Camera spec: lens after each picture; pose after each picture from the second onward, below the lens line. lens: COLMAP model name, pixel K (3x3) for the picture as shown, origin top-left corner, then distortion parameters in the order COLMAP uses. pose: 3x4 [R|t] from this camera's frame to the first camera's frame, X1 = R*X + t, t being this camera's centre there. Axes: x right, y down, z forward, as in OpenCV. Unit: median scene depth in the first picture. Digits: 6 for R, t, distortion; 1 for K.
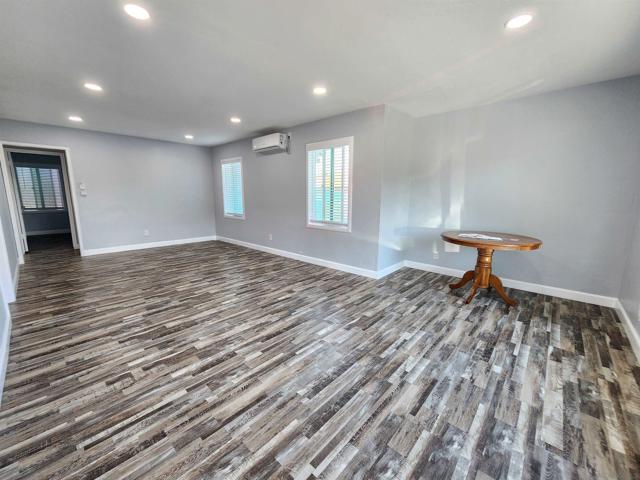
lens RADIAL K [[261.8, 0, 317.9], [0, 261.8, 239.6], [0, 0, 1]] dist [-0.000312, 0.000010]
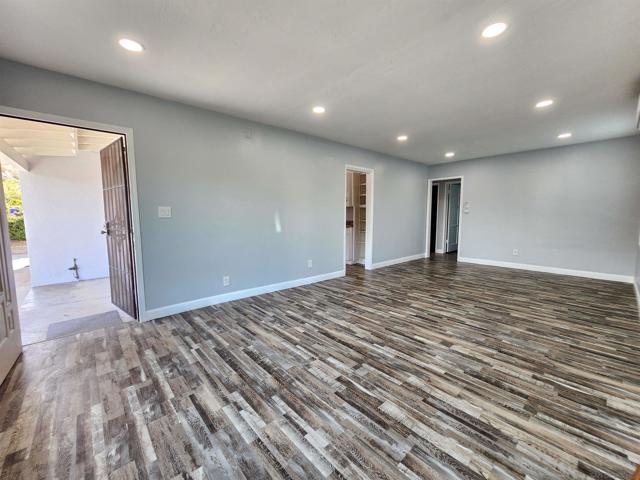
lens RADIAL K [[261.8, 0, 317.9], [0, 261.8, 239.6], [0, 0, 1]] dist [-0.000312, 0.000010]
pose [[-0.098405, 0.092699, -0.990820, 0.930664], [-0.164037, 0.980521, 0.108027, -0.148799], [0.981534, 0.173162, -0.081282, 1.021695]]
